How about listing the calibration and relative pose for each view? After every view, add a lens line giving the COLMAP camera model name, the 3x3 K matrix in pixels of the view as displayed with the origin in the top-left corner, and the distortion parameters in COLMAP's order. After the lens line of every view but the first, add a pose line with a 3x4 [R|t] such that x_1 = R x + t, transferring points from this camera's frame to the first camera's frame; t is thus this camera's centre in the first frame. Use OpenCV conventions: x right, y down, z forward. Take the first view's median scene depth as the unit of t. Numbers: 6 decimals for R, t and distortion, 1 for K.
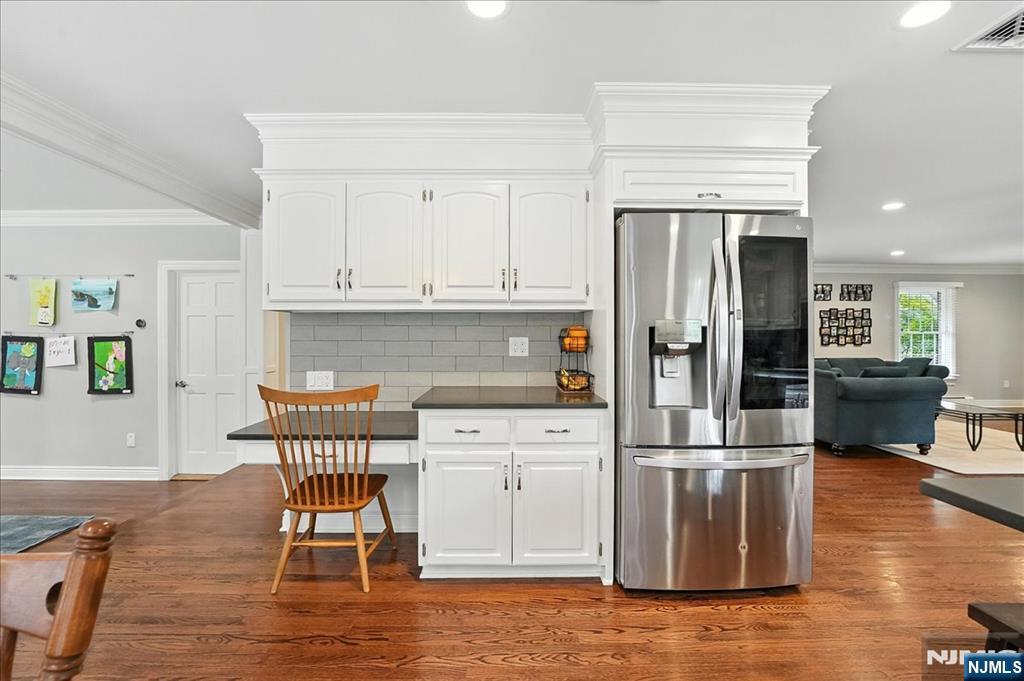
lens RADIAL K [[442.5, 0, 512.0], [0, 442.5, 340.5], [0, 0, 1]] dist [-0.027891, 0.000160]
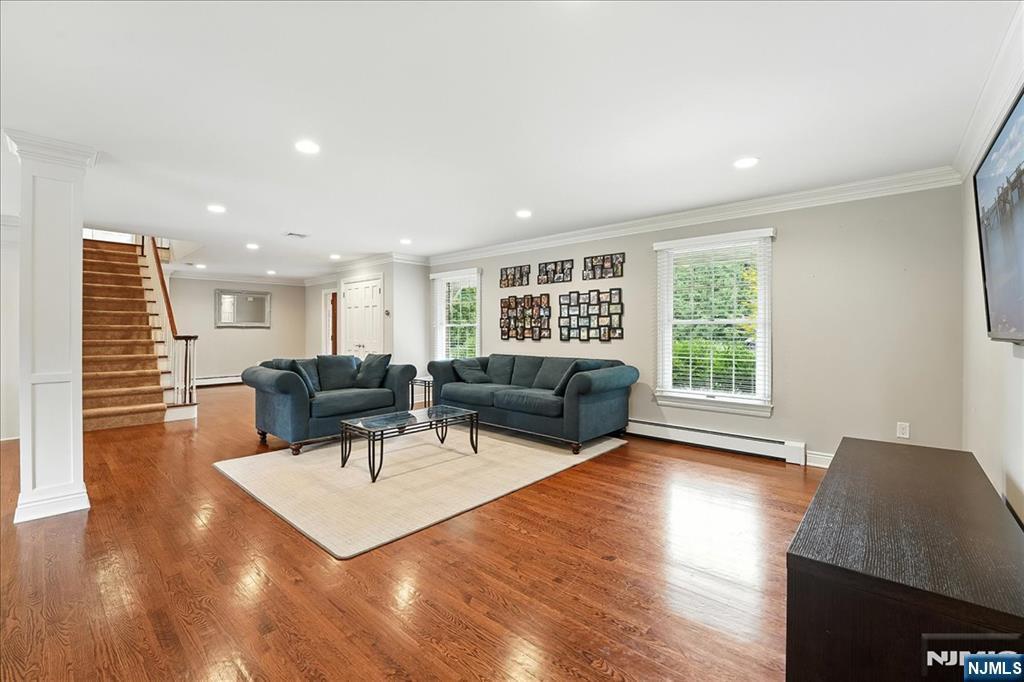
lens RADIAL K [[424.4, 0, 510.5], [0, 424.4, 339.1], [0, 0, 1]] dist [-0.019420, 0.000096]
pose [[0.734272, 0.015387, -0.678681, 1.152982], [-0.004547, 0.999832, 0.017748, -0.003993], [0.678840, -0.009946, 0.734219, 0.389464]]
